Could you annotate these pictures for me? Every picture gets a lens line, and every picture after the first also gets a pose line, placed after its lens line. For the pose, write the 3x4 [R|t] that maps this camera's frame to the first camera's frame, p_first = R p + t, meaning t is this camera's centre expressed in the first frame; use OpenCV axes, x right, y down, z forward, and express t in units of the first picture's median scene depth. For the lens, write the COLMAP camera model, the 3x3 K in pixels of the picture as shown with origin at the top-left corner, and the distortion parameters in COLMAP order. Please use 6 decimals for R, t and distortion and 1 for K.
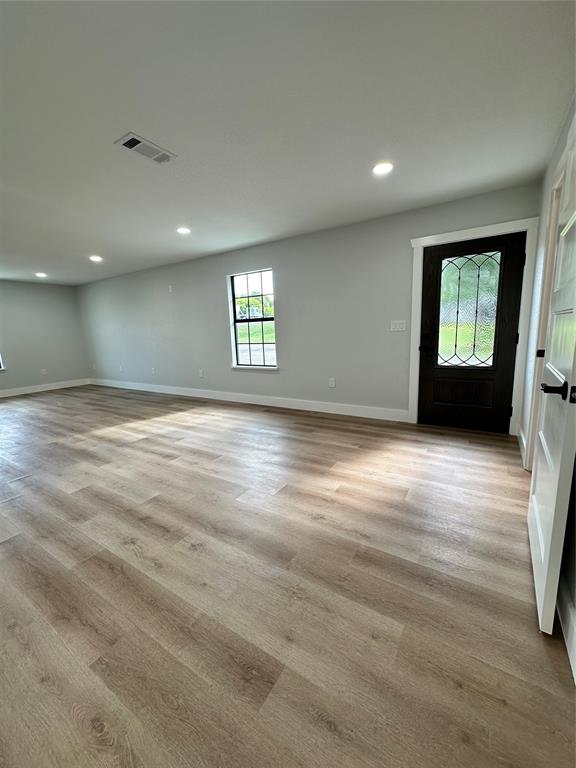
lens RADIAL K [[309.4, 0, 287.8], [0, 309.4, 384.7], [0, 0, 1]] dist [0.011991, 0.000455]
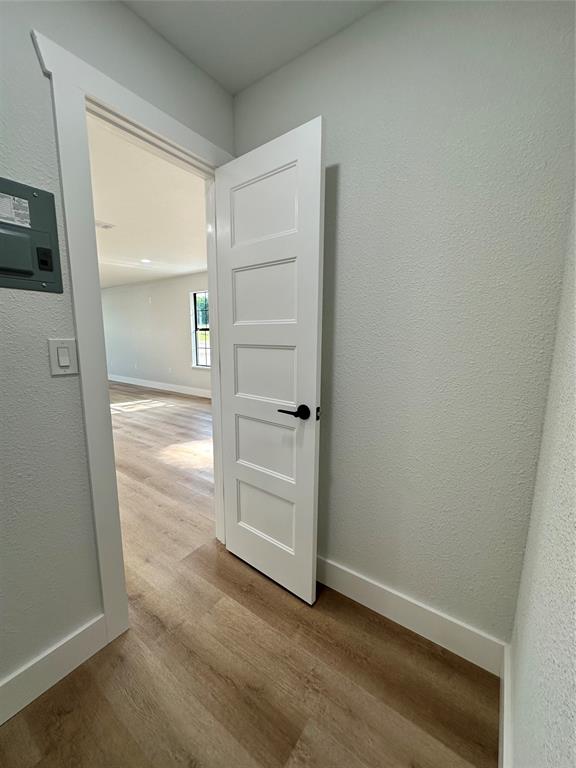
lens RADIAL K [[309.4, 0, 283.5], [0, 309.4, 382.4], [0, 0, 1]] dist [0.011991, 0.000455]
pose [[0.997111, 0.052621, -0.054771, 0.262078], [-0.054033, 0.998236, -0.024623, 0.016074], [0.053379, 0.027511, 0.998195, -0.207141]]
